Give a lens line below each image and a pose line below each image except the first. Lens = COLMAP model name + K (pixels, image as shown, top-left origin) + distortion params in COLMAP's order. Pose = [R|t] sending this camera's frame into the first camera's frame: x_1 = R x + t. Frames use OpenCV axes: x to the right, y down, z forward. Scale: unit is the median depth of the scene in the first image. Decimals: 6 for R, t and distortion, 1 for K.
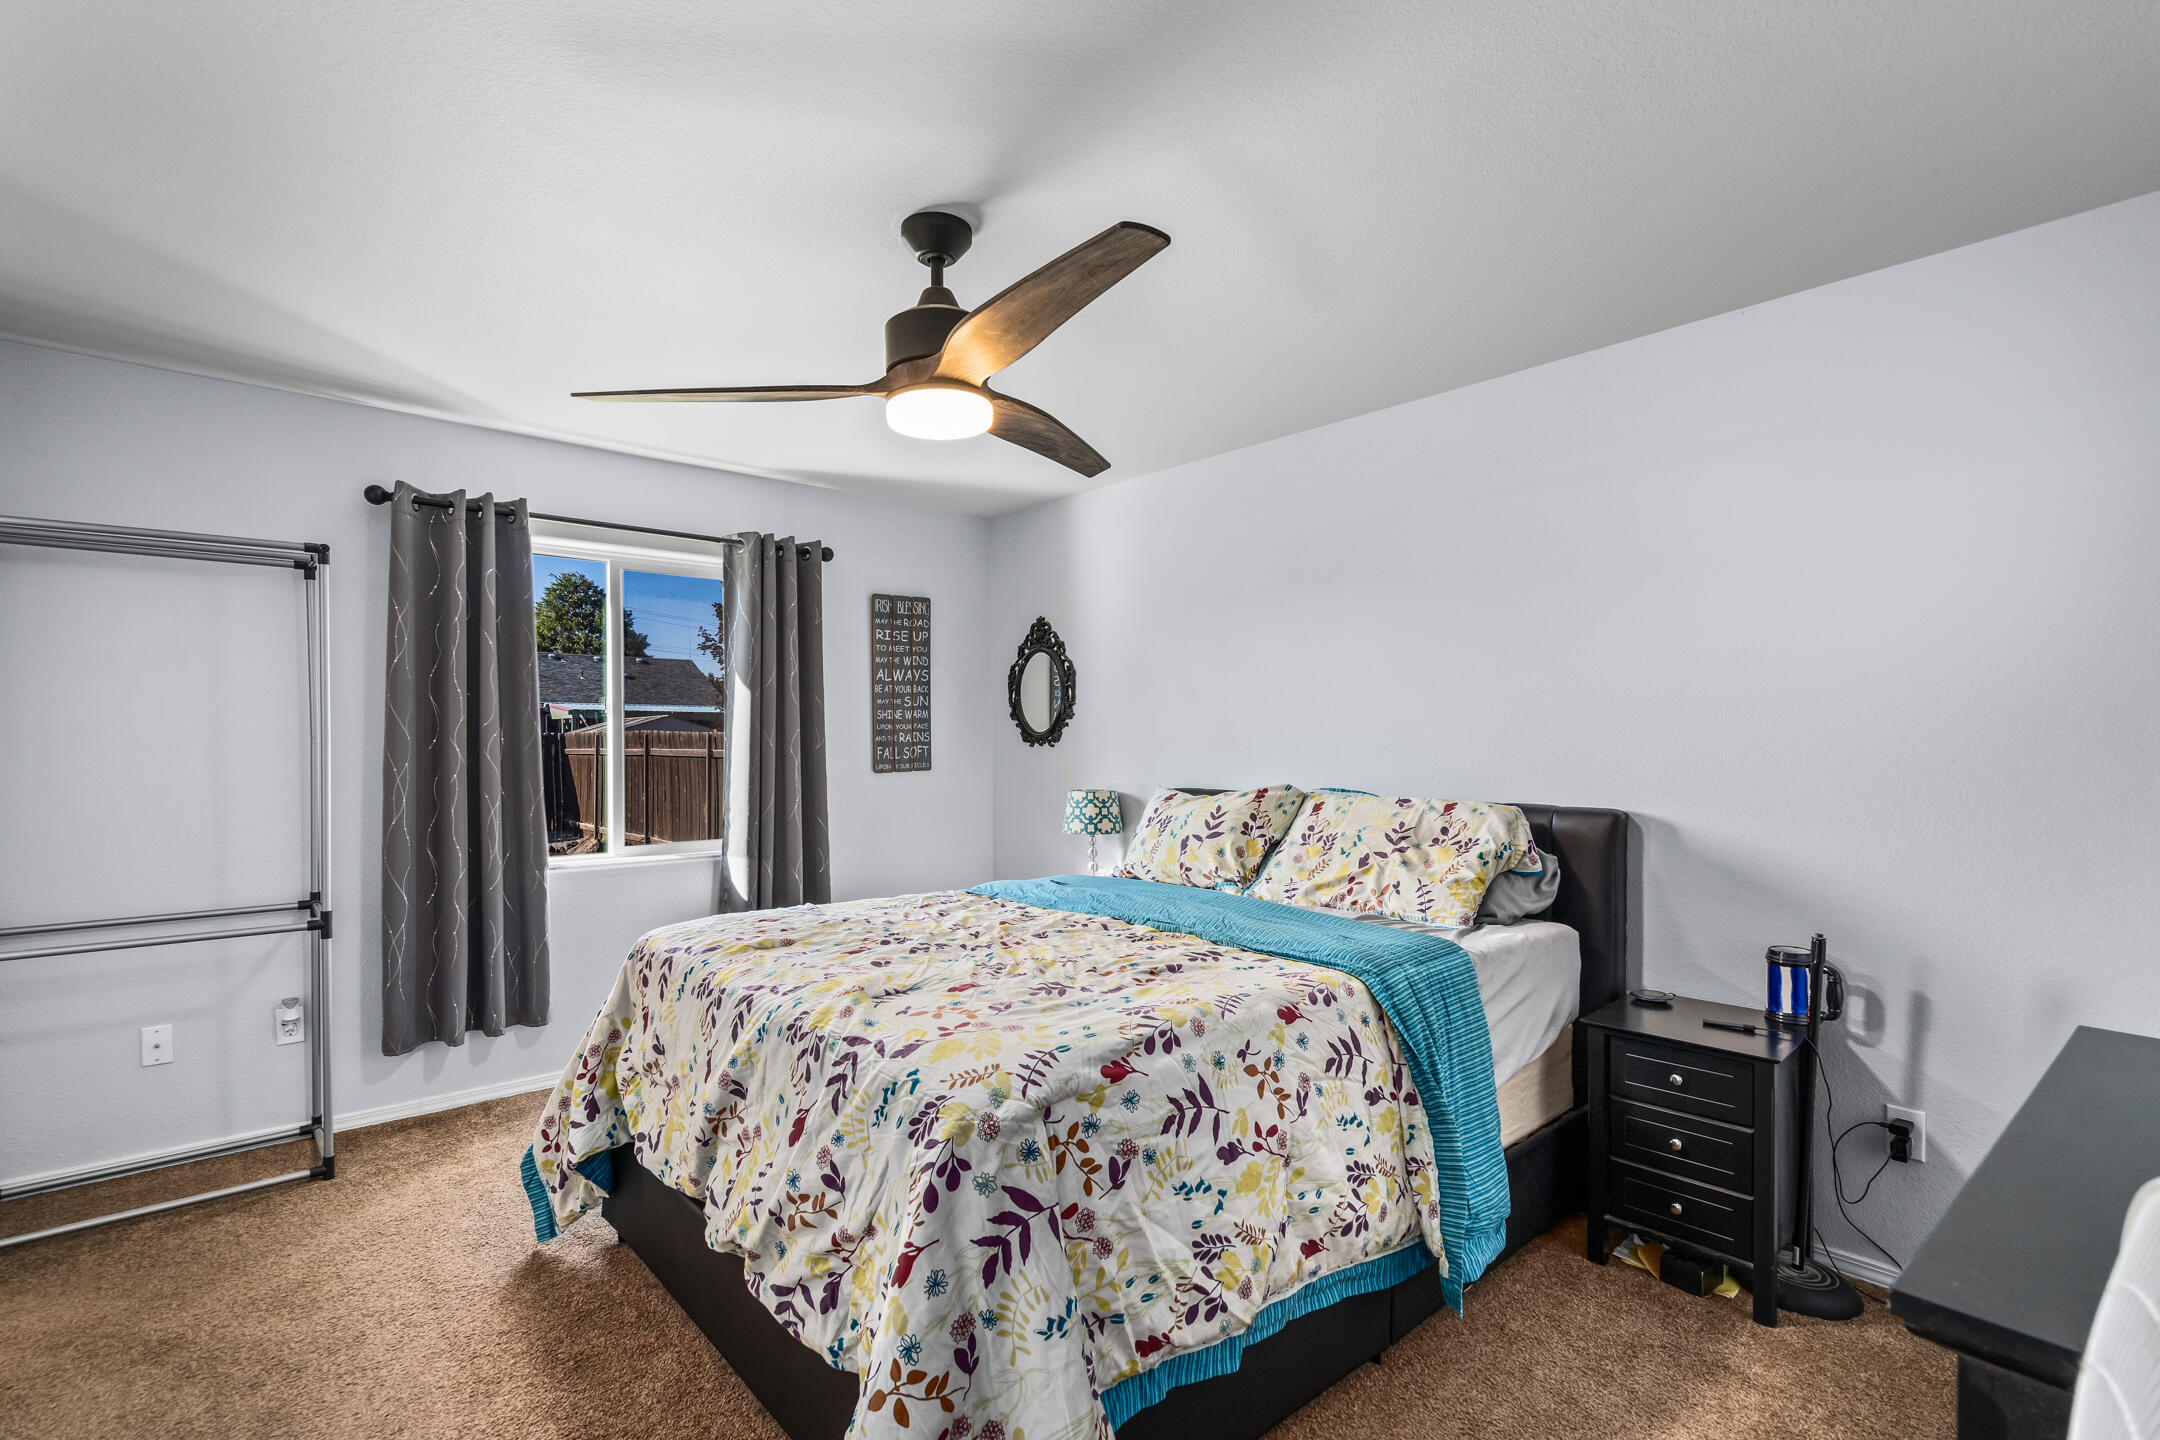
lens RADIAL K [[983.9, 0, 1071.8], [0, 983.9, 737.7], [0, 0, 1]] dist [-0.004441, -0.000094]
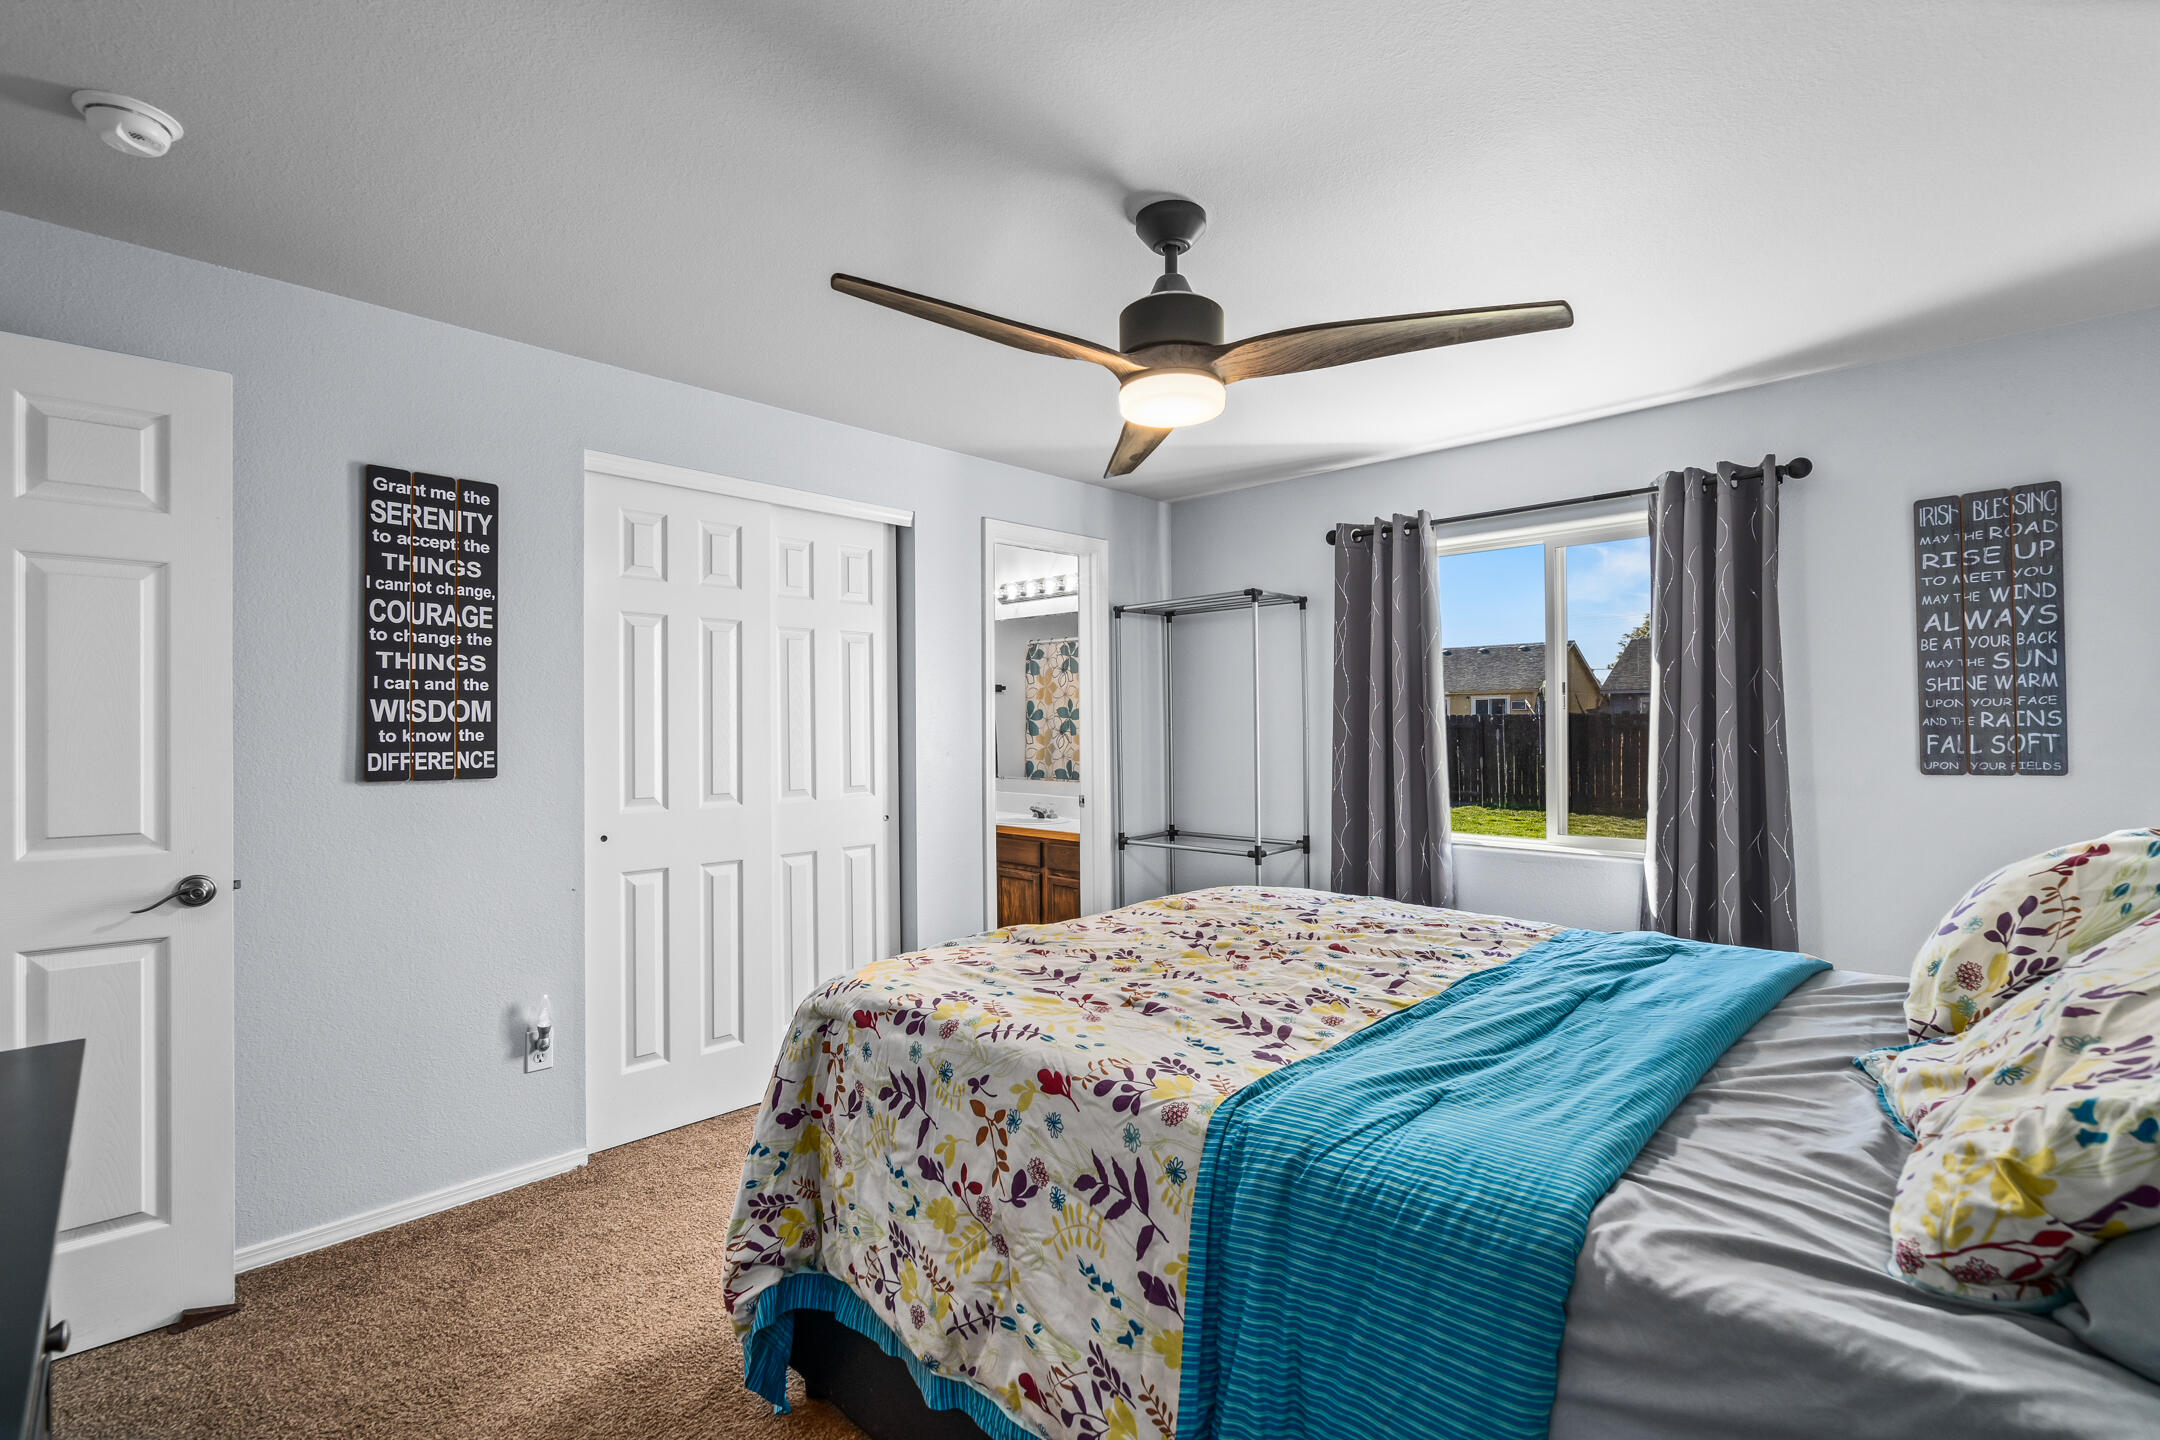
lens RADIAL K [[983.9, 0, 1074.4], [0, 983.9, 717.7], [0, 0, 1]] dist [-0.004441, -0.000094]
pose [[0.087371, -0.006096, -0.996157, 0.428955], [0.004264, 0.999974, -0.005745, -0.000444], [0.996167, -0.003745, 0.087395, 0.409864]]
